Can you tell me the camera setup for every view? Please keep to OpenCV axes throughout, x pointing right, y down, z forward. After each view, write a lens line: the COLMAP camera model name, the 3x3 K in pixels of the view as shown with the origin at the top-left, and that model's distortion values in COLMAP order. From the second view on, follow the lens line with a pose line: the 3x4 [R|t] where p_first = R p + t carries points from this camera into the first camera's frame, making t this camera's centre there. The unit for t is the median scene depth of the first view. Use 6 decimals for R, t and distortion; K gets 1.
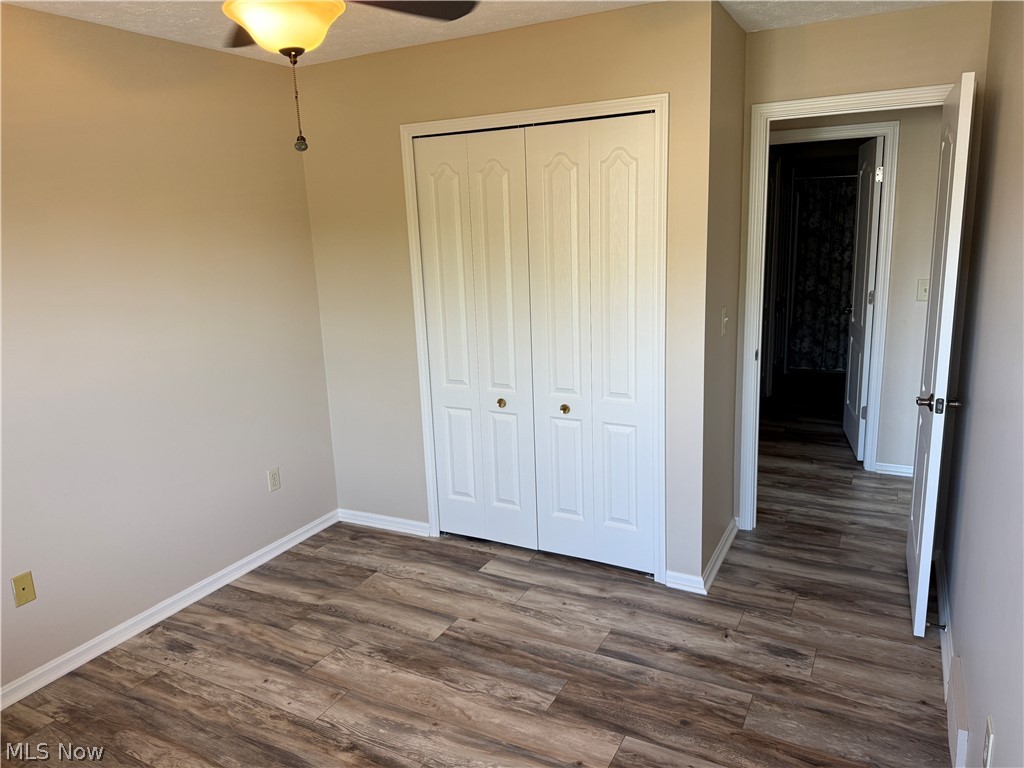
lens RADIAL K [[726.0, 0, 511.7], [0, 726.0, 383.7], [0, 0, 1]] dist [0.063733, -0.081505]
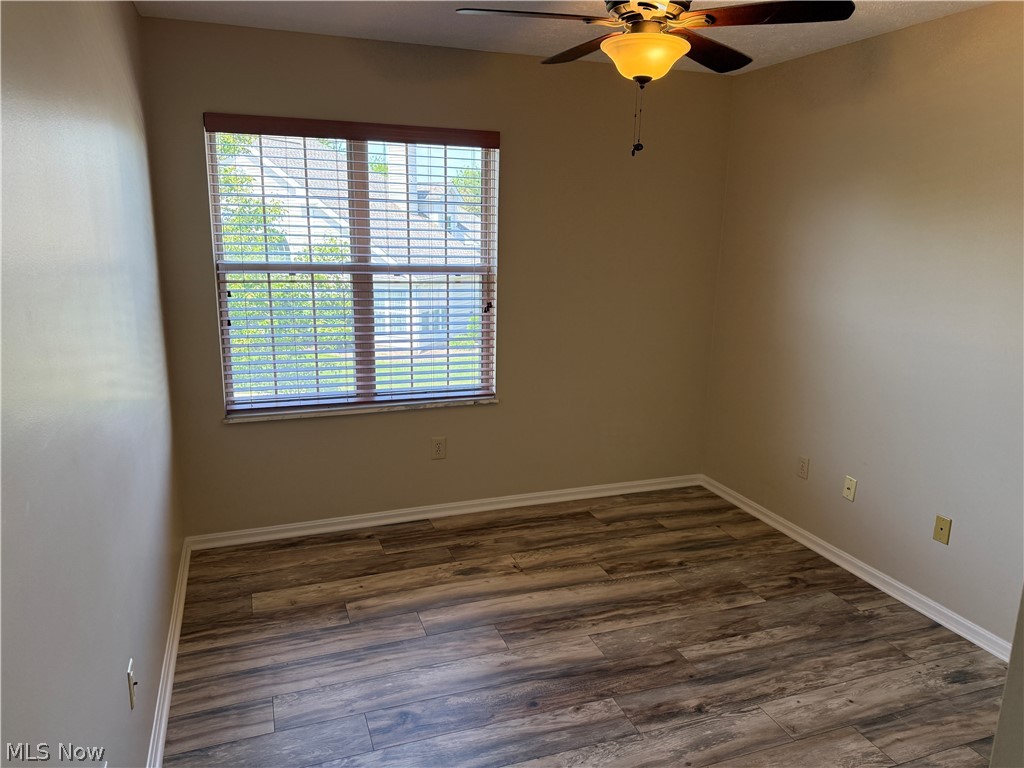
lens RADIAL K [[726.0, 0, 511.3], [0, 726.0, 383.9], [0, 0, 1]] dist [0.063733, -0.081505]
pose [[-0.662755, 0.195512, -0.722863, 0.576777], [-0.155743, 0.908219, 0.388437, -0.271940], [0.732462, 0.370019, -0.571477, 1.116174]]
